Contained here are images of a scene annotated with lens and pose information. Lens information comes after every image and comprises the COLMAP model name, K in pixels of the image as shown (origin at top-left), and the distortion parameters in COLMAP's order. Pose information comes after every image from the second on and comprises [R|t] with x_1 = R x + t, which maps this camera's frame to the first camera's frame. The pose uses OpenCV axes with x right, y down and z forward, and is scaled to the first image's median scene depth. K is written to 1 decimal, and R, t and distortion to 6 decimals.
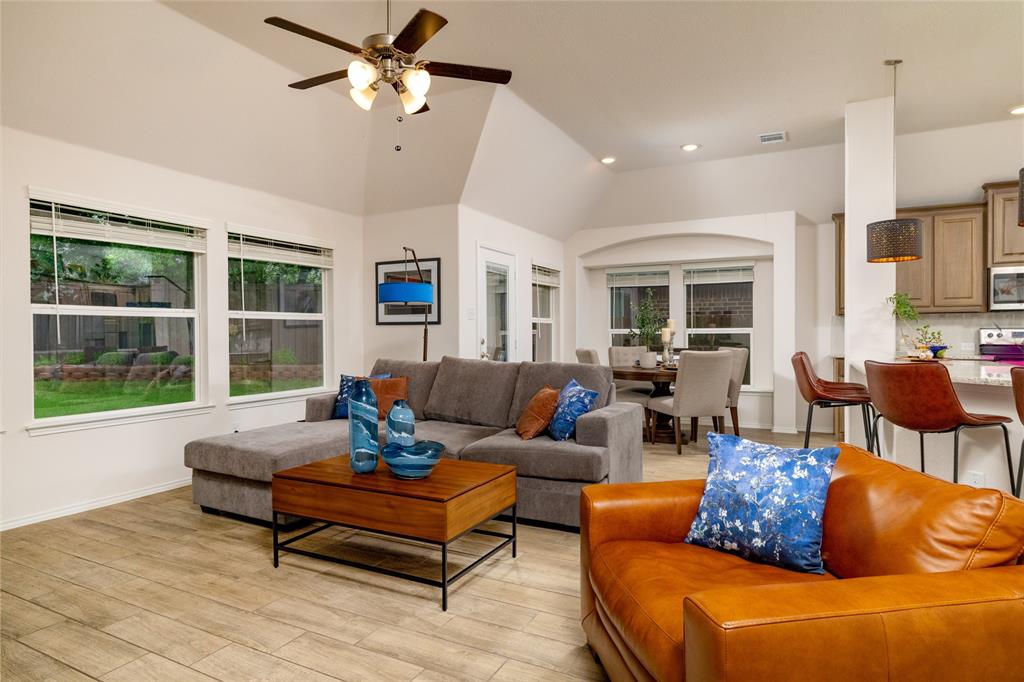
lens RADIAL K [[578.9, 0, 512.0], [0, 578.9, 341.0], [0, 0, 1]] dist [-0.001033, 0.000310]
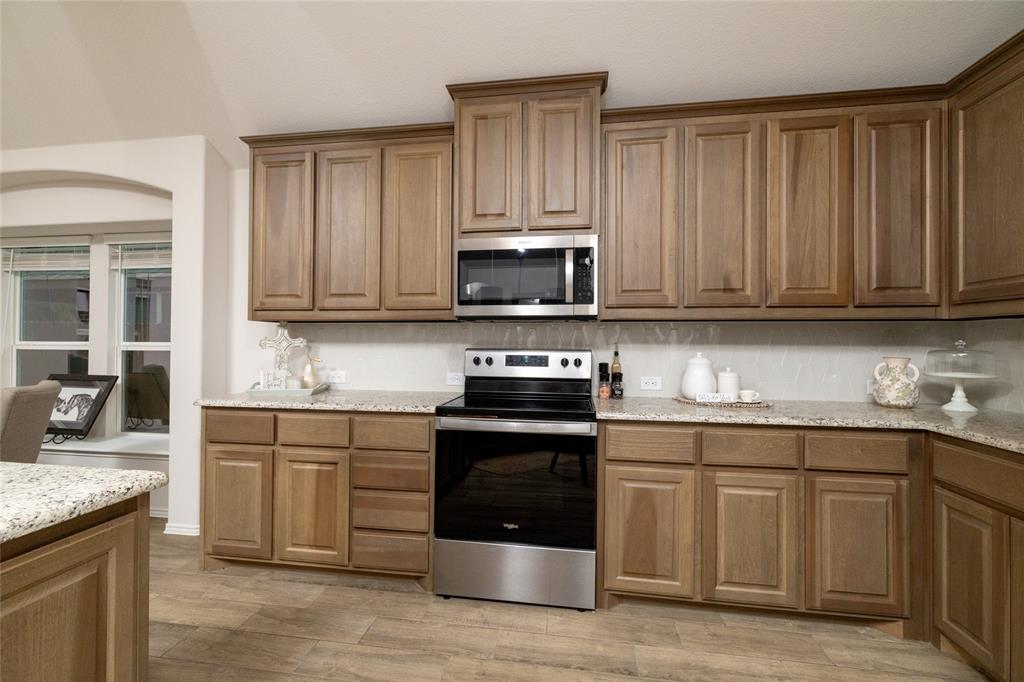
lens RADIAL K [[438.7, 0, 512.0], [0, 438.7, 341.0], [0, 0, 1]] dist [-0.000500, 0.000132]
pose [[0.947216, 0.010447, 0.320426, 0.741627], [-0.005215, 0.999839, -0.017182, -0.023229], [-0.320554, 0.014604, 0.947118, 0.587181]]
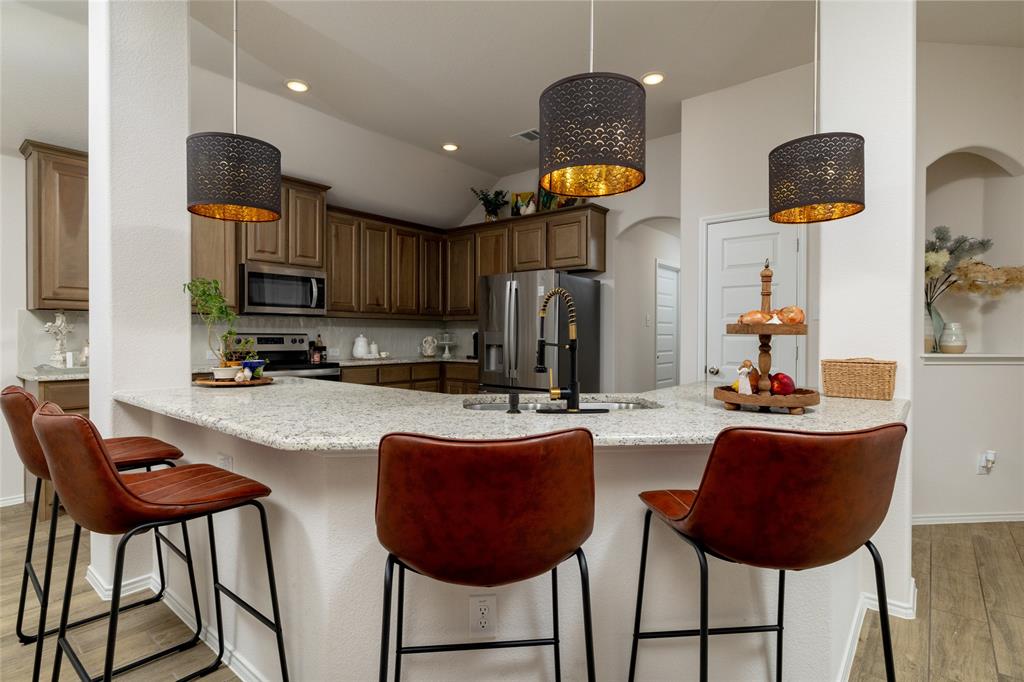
lens RADIAL K [[513.7, 0, 512.0], [0, 513.7, 341.0], [0, 0, 1]] dist [0.003663, 0.000093]
pose [[0.214086, -0.008428, 0.976779, 0.158325], [0.004747, 0.999960, 0.007588, -0.014529], [-0.976803, 0.003012, 0.214117, 0.441870]]
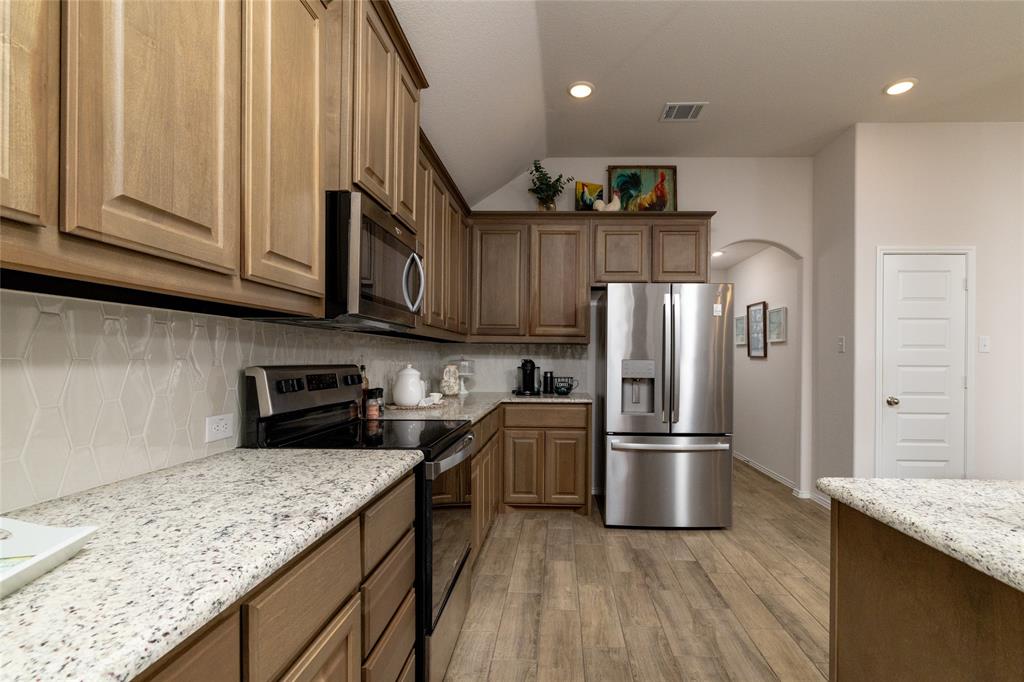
lens RADIAL K [[464.2, 0, 547.5], [0, 464.2, 359.3], [0, 0, 1]] dist [-0.002991, -0.000166]
pose [[-0.433263, -0.002512, 0.901264, 0.527752], [0.003111, 0.999986, 0.004283, -0.027921], [-0.901262, 0.004660, -0.433249, 1.008814]]
